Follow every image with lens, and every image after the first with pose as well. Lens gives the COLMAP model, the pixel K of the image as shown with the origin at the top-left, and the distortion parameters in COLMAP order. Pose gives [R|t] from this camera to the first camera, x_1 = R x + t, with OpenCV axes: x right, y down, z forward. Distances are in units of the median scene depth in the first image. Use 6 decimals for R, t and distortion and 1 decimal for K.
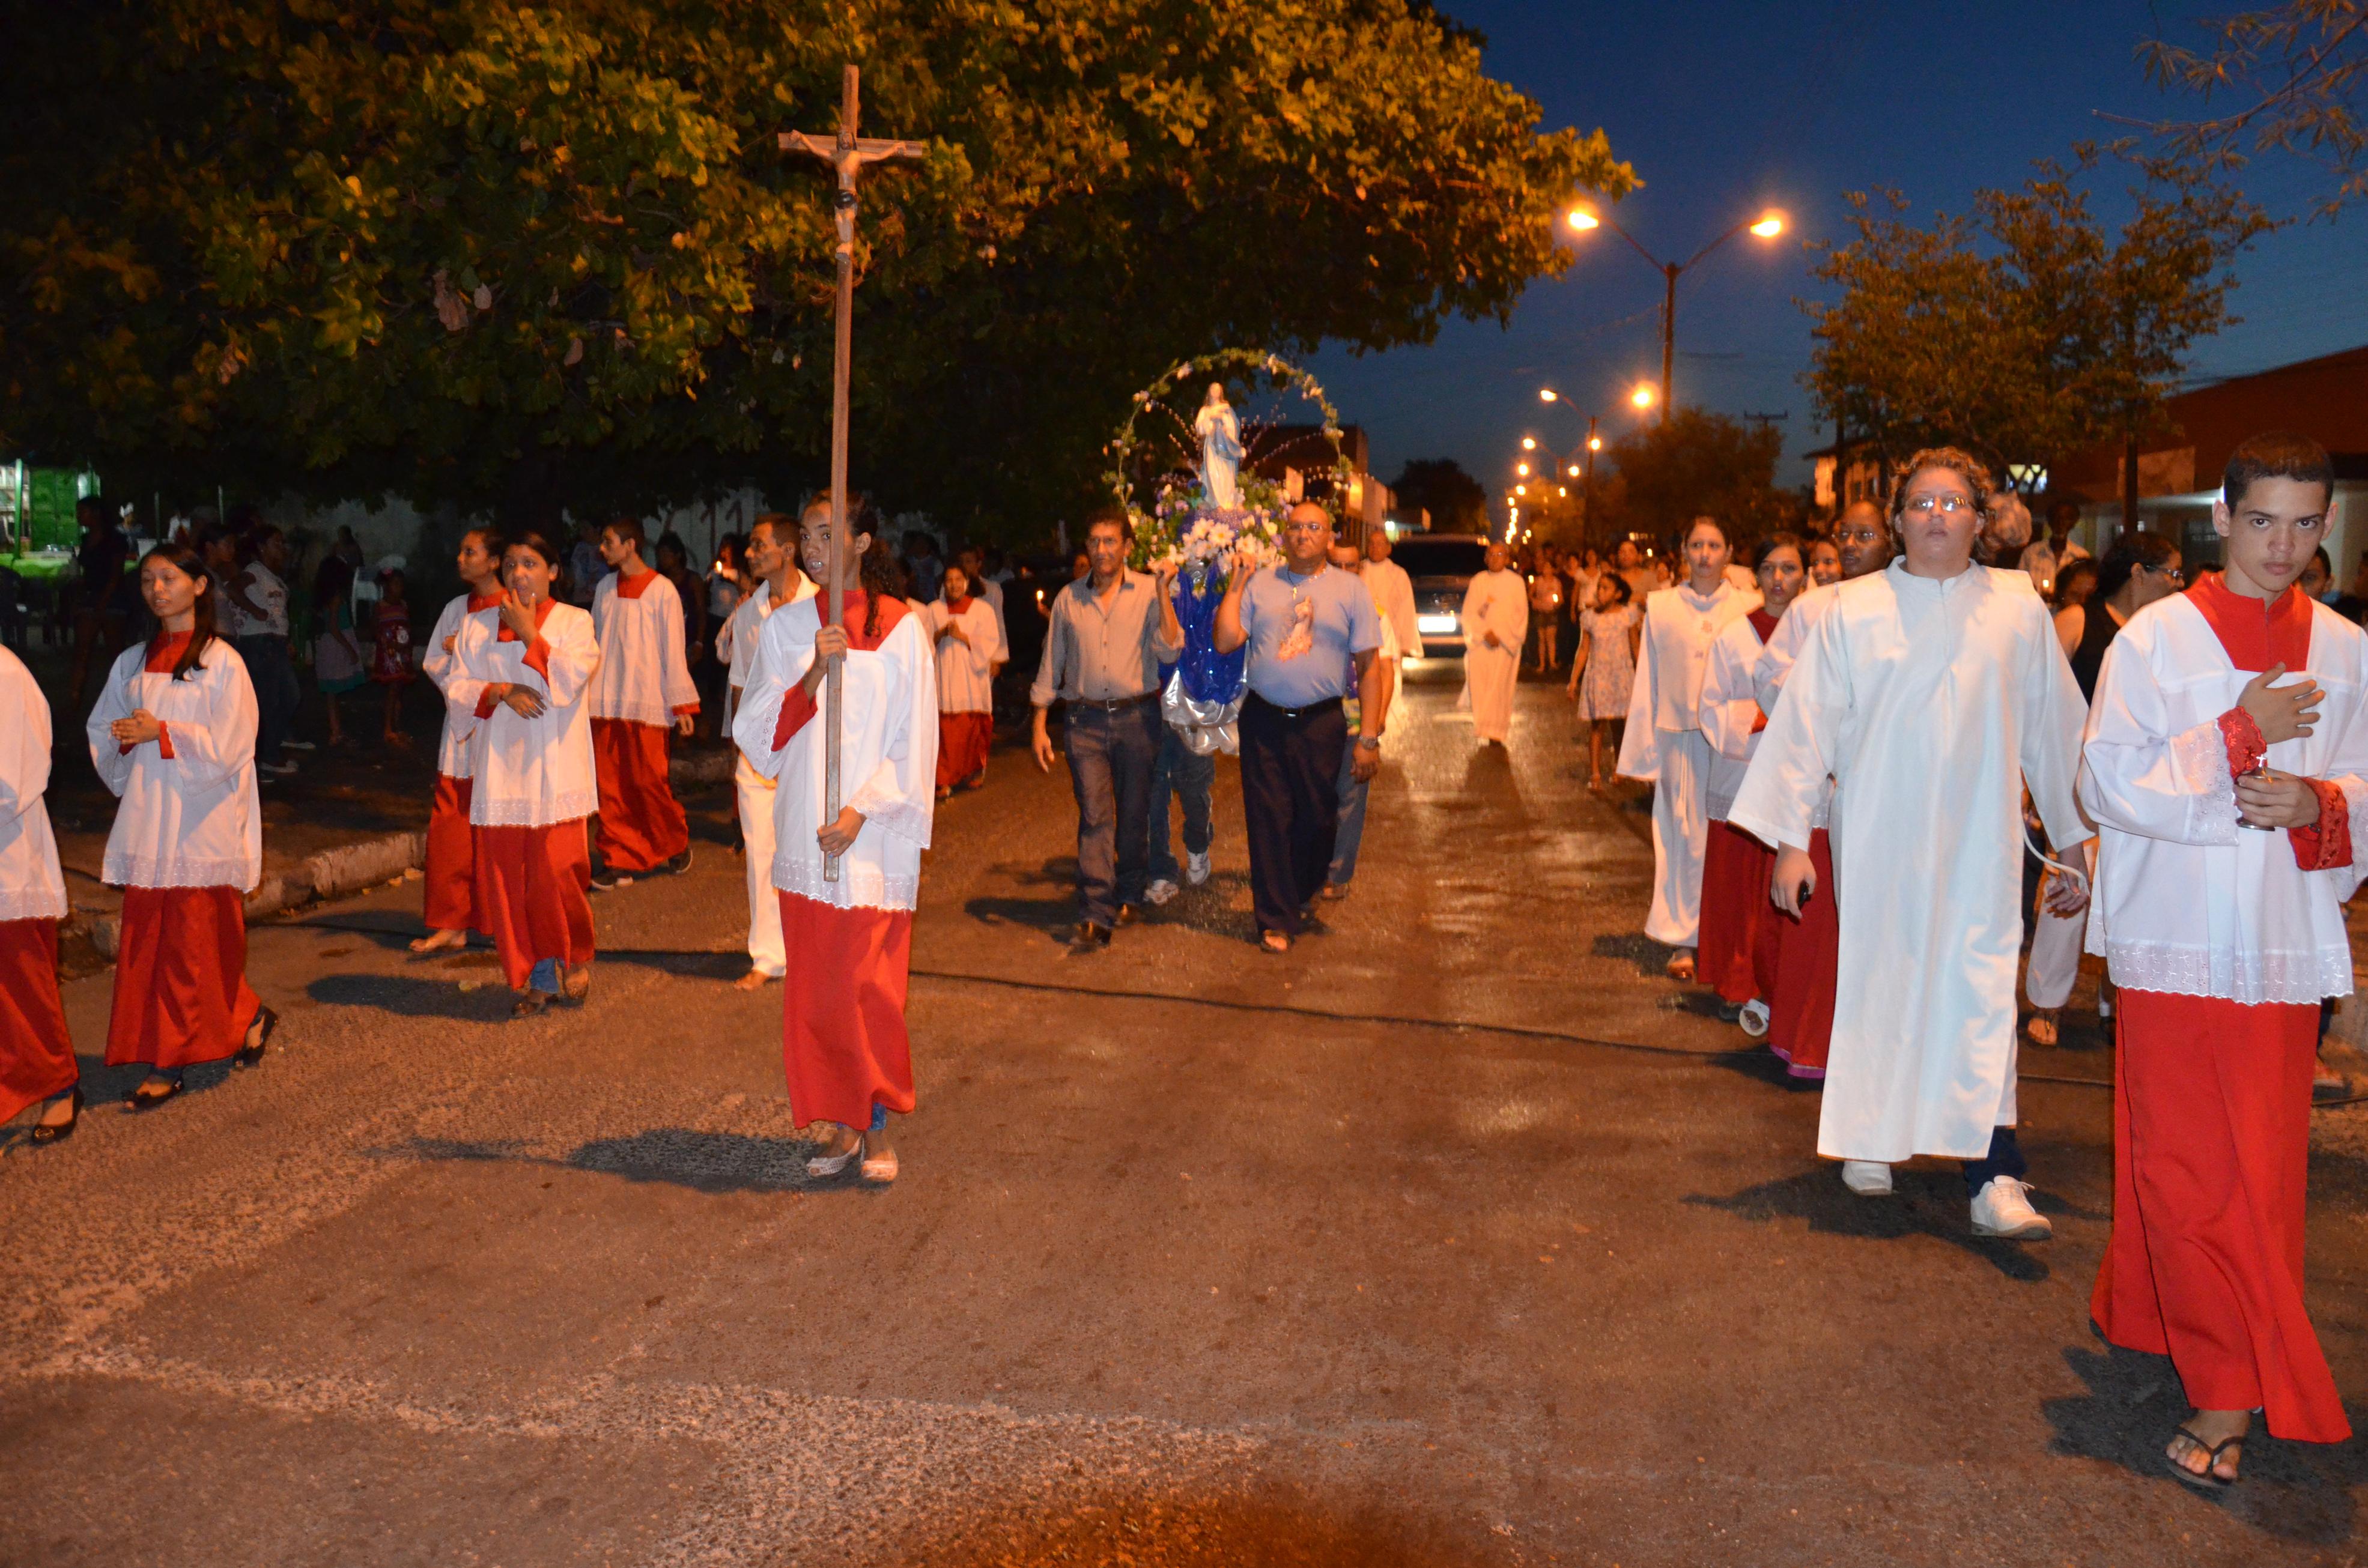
lens RADIAL K [[1982.0, 0, 1184.0], [0, 1982.0, 784.0], [0, 0, 1]] dist [-0.152866, 0.155827]
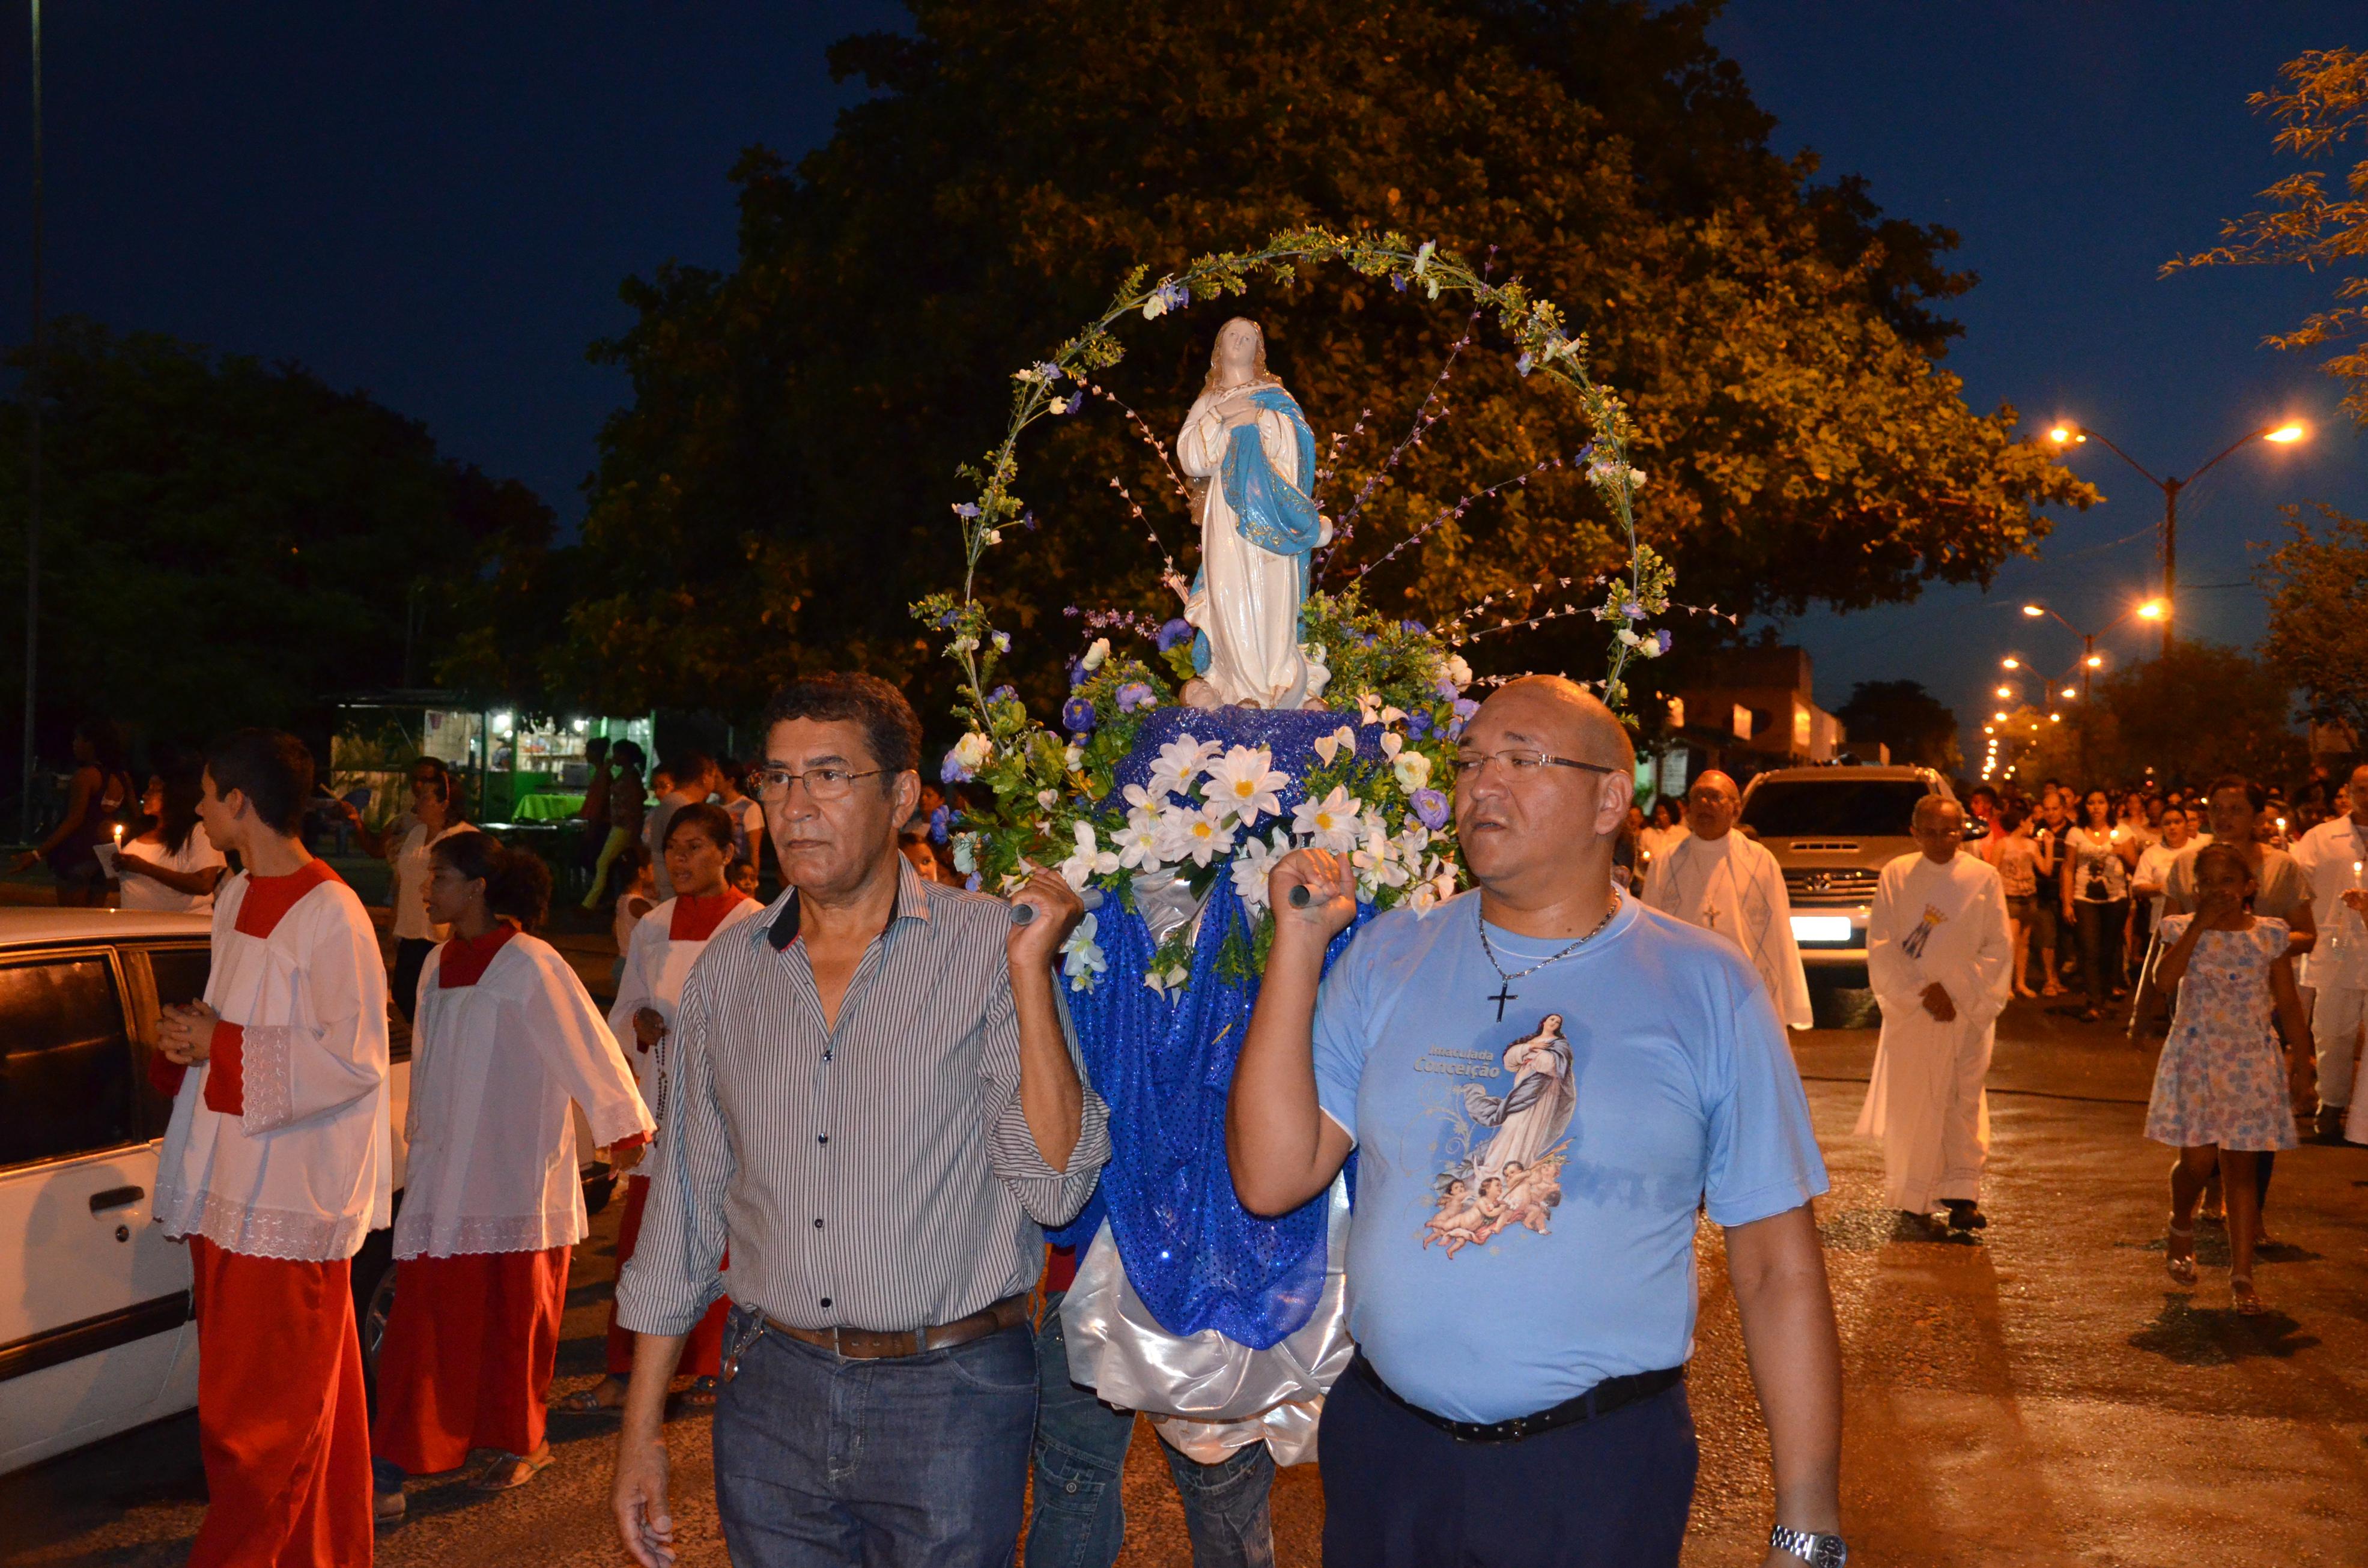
lens RADIAL K [[2435.6, 0, 1184.0], [0, 2435.6, 784.0], [0, 0, 1]] dist [-0.021947, 0.238423]
pose [[0.987872, -0.008509, -0.155036, -0.101726], [-0.010418, 0.992615, -0.120862, 0.063907], [0.154919, 0.121012, 0.980488, -0.582065]]
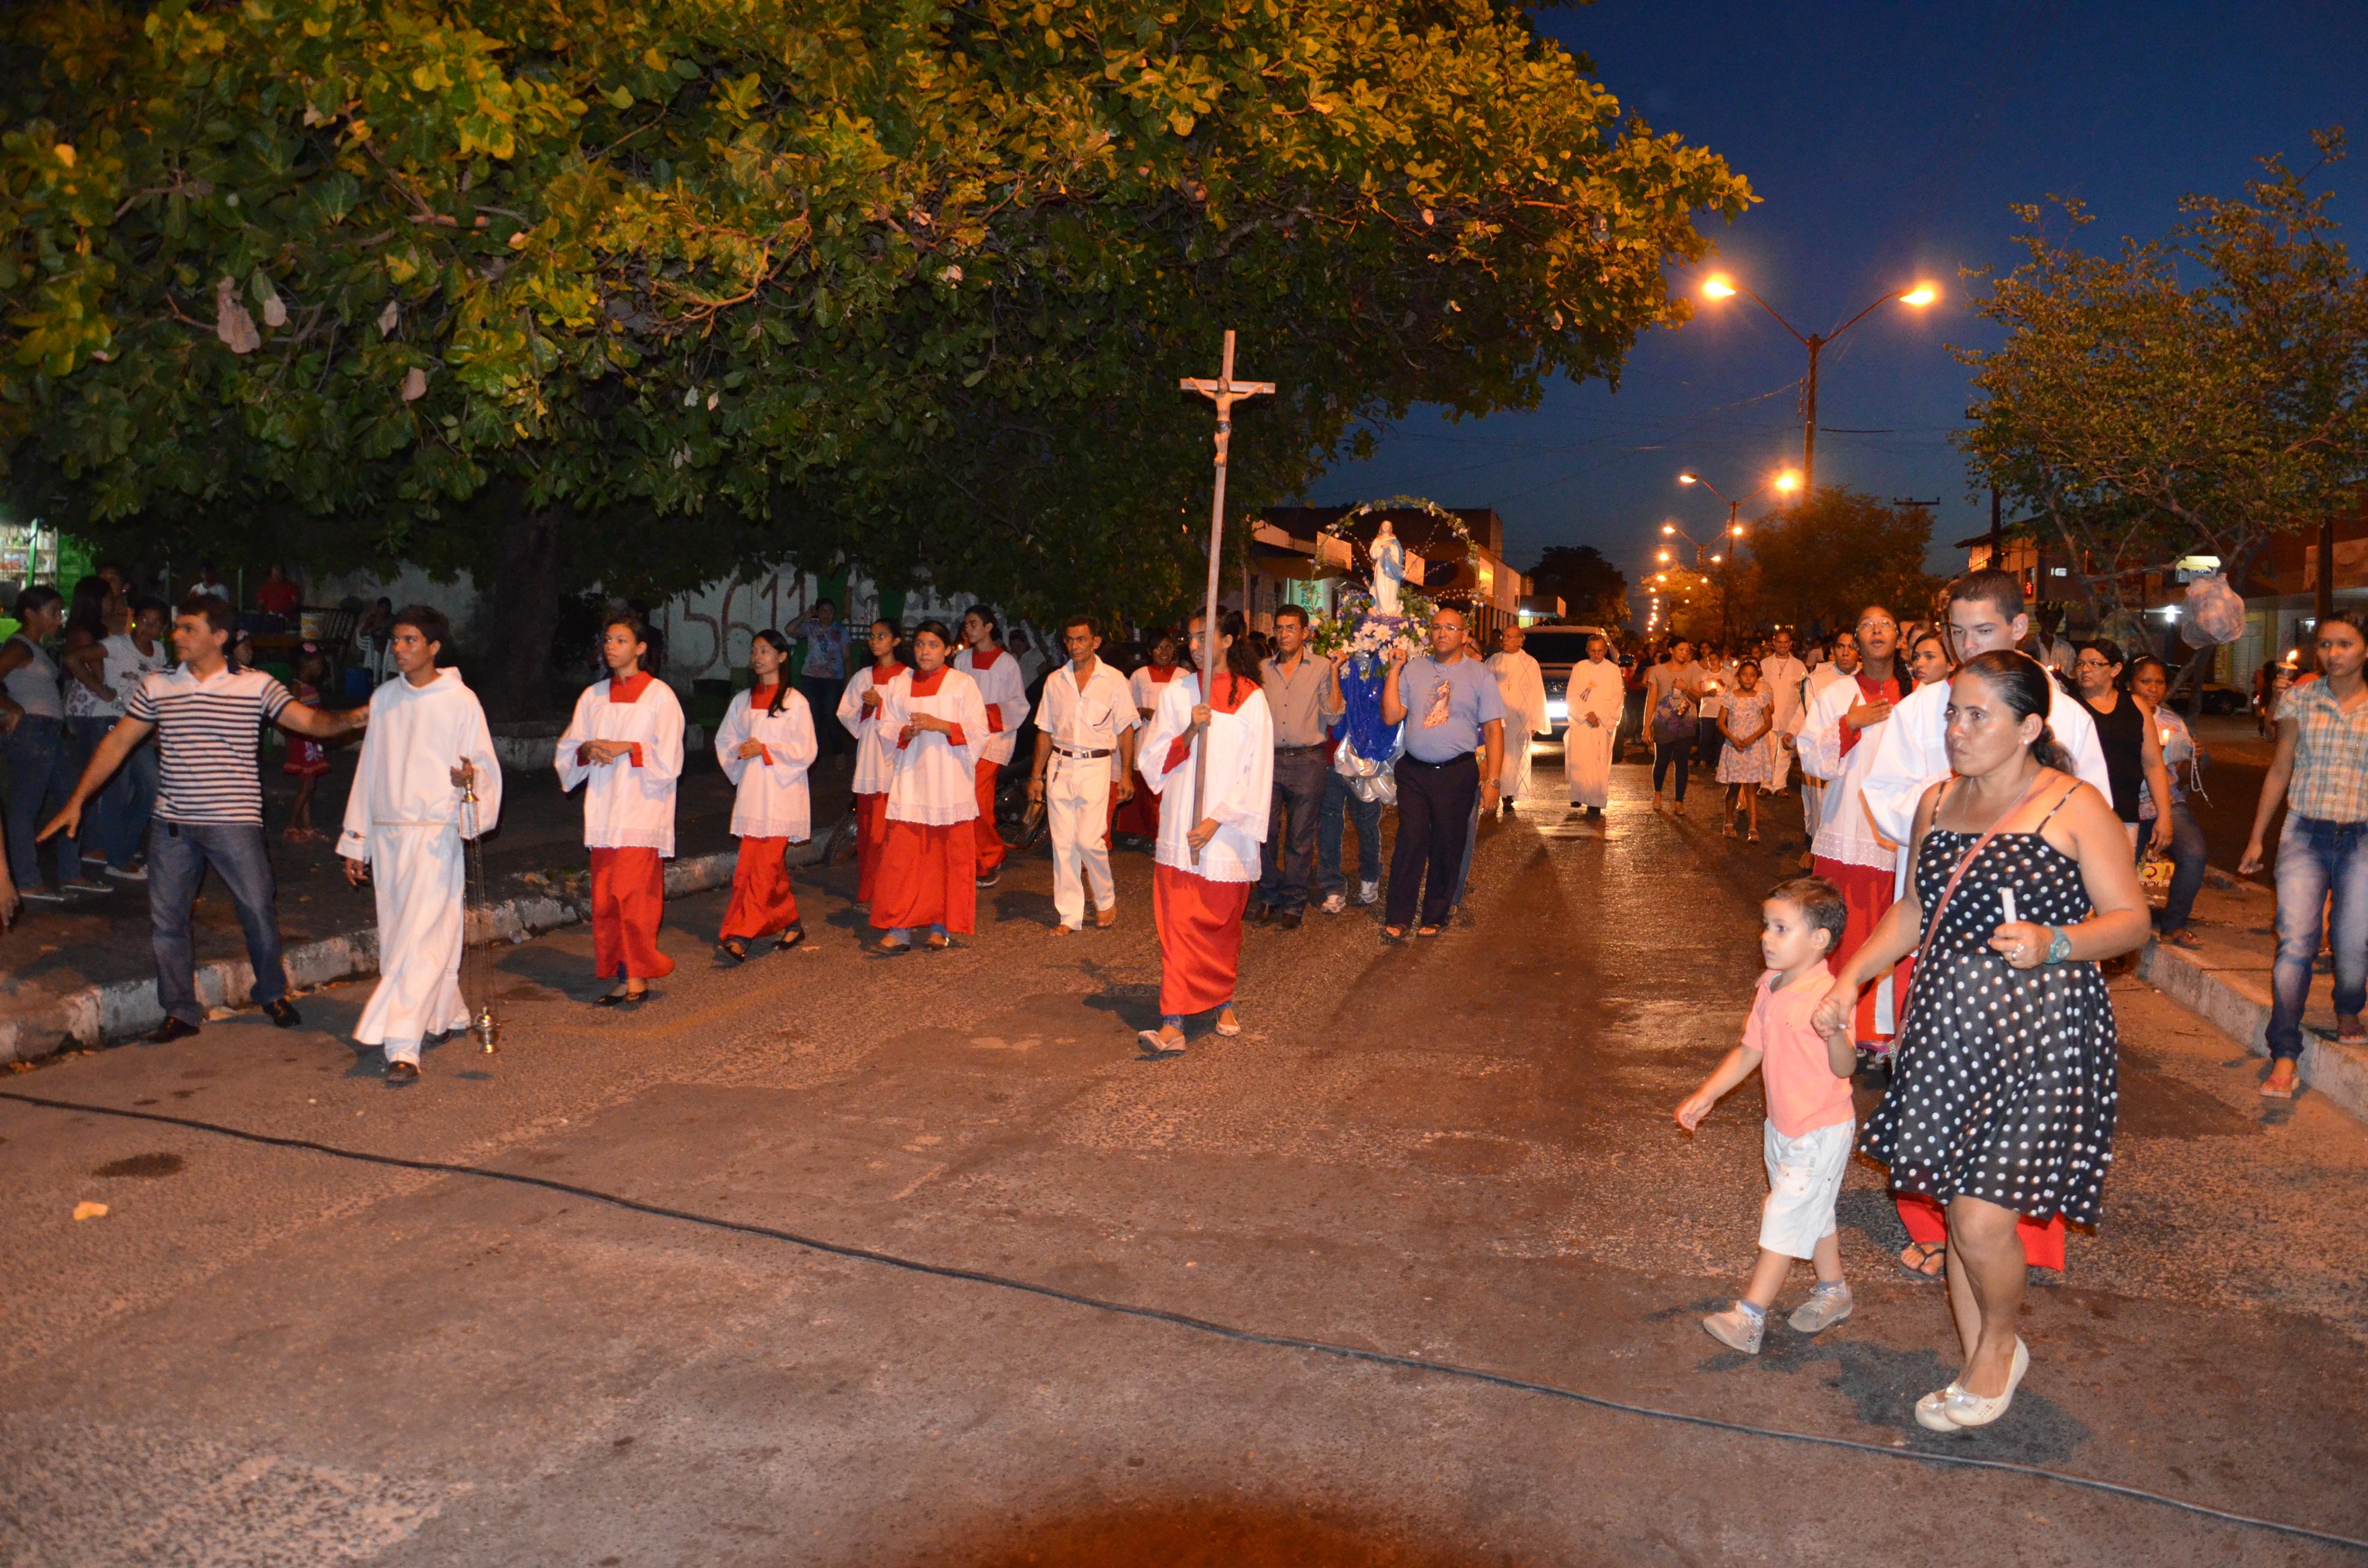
lens RADIAL K [[1982.0, 0, 1184.0], [0, 1982.0, 784.0], [0, 0, 1]] dist [-0.152866, 0.155827]
pose [[0.997372, 0.018261, -0.070111, 0.052113], [-0.021187, 0.998926, -0.041214, -0.020602], [0.069283, 0.042591, 0.996687, 0.167000]]
